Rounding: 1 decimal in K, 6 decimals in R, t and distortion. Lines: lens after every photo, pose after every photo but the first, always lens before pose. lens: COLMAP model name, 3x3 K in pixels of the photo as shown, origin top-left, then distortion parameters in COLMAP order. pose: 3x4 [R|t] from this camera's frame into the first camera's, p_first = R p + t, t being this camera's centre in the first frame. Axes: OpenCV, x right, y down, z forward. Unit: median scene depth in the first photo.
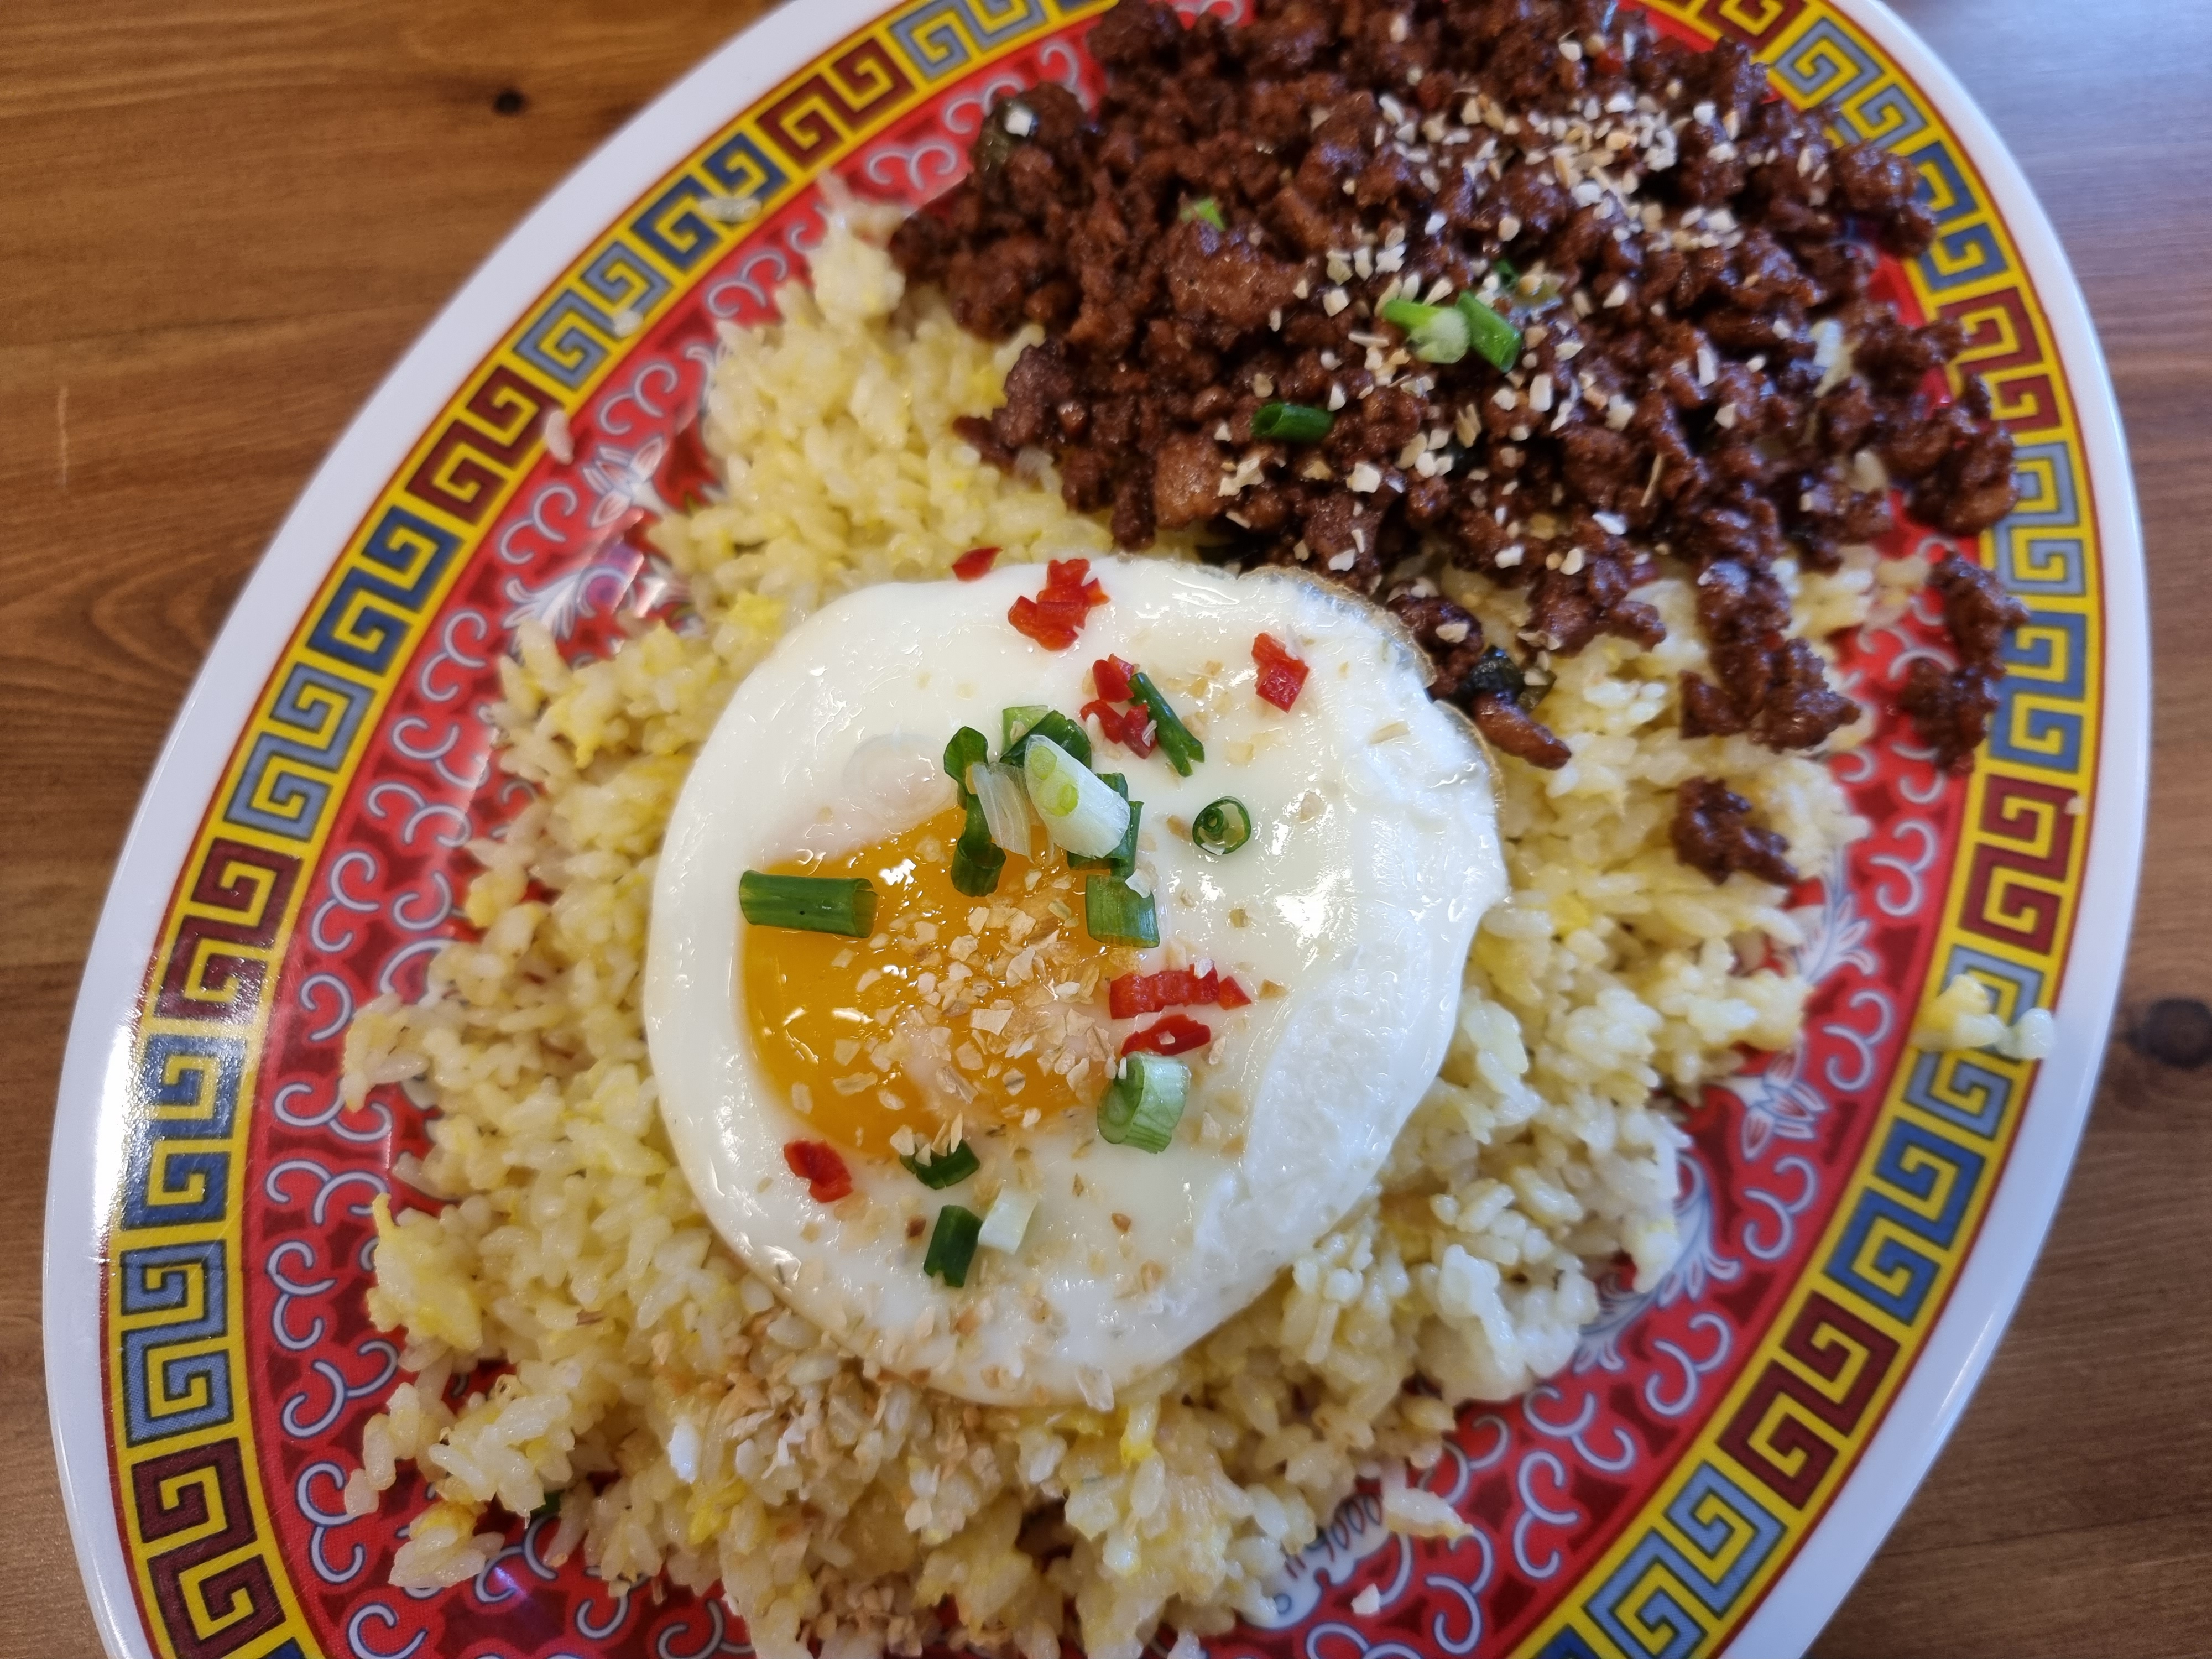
lens RADIAL K [[1514.1, 0, 1102.0], [0, 1514.1, 865.5], [0, 0, 1]] dist [0.013929, -0.025368]
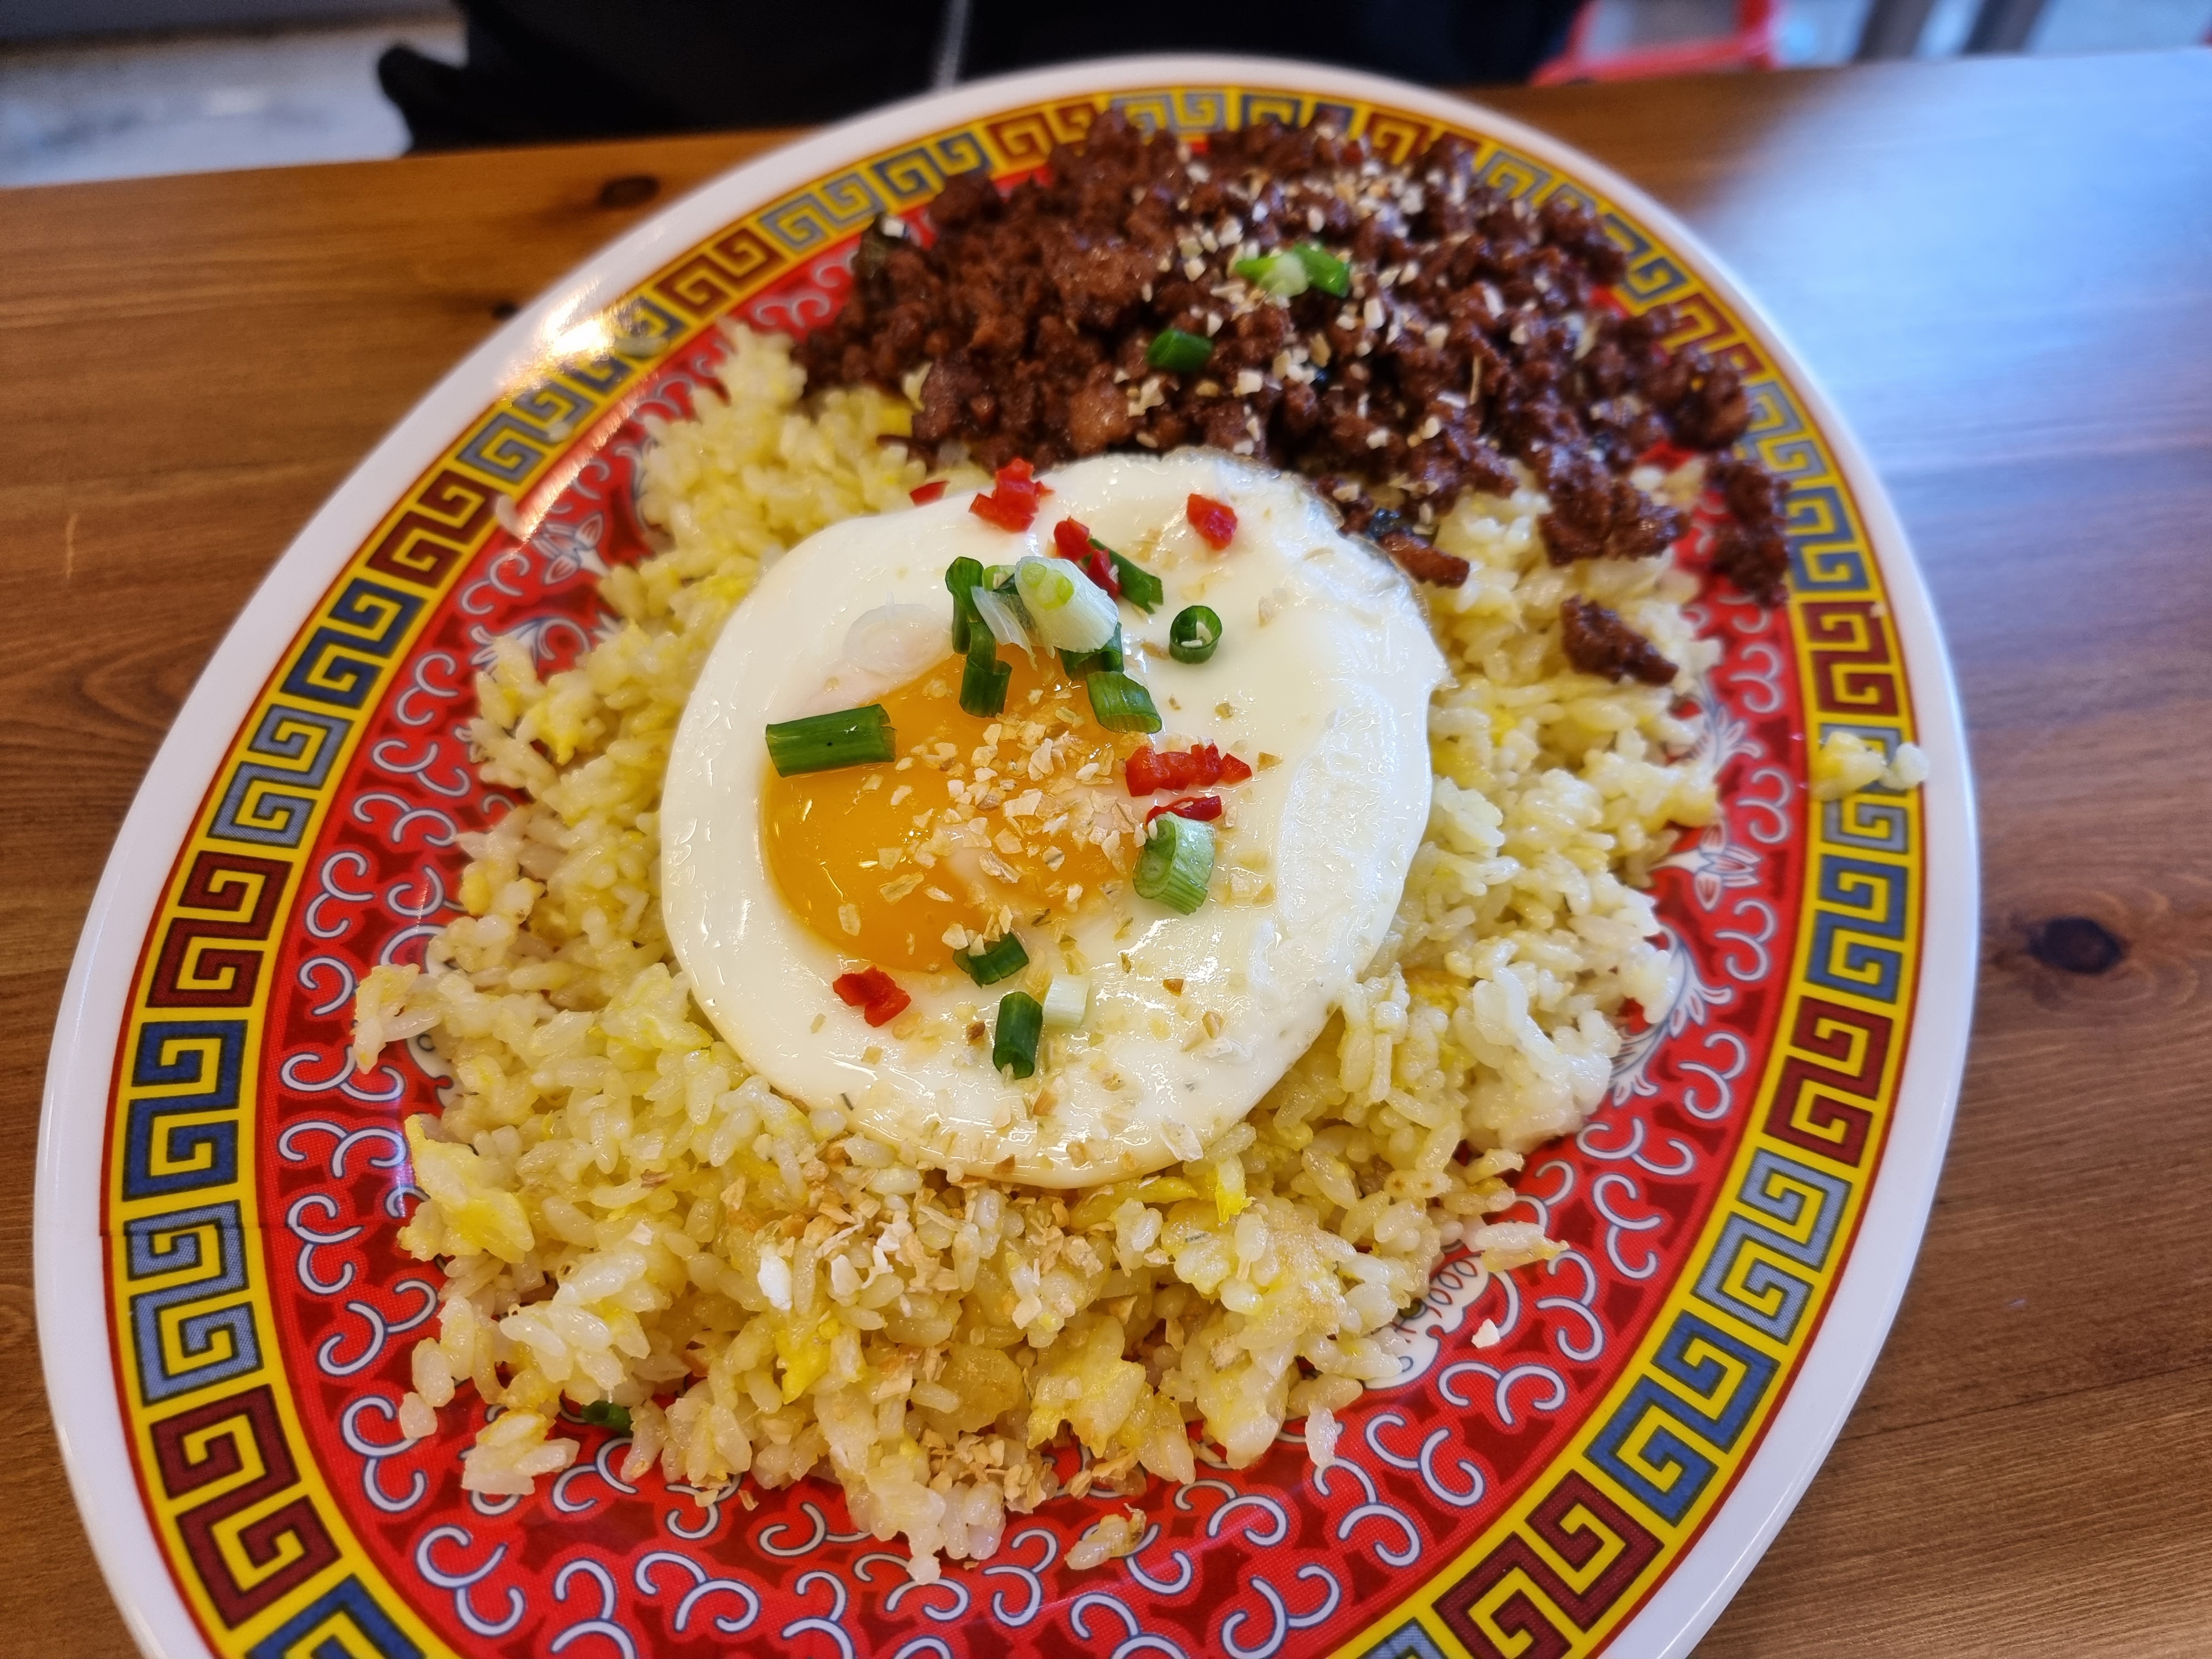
lens RADIAL K [[1549.6, 0, 1045.4], [0, 1549.6, 1012.4], [0, 0, 1]] dist [0.026834, -0.048545]
pose [[0.980982, -0.136785, 0.137709, -0.209946], [0.170652, 0.945838, -0.276167, 0.500652], [-0.092475, 0.294415, 0.951193, 0.003198]]
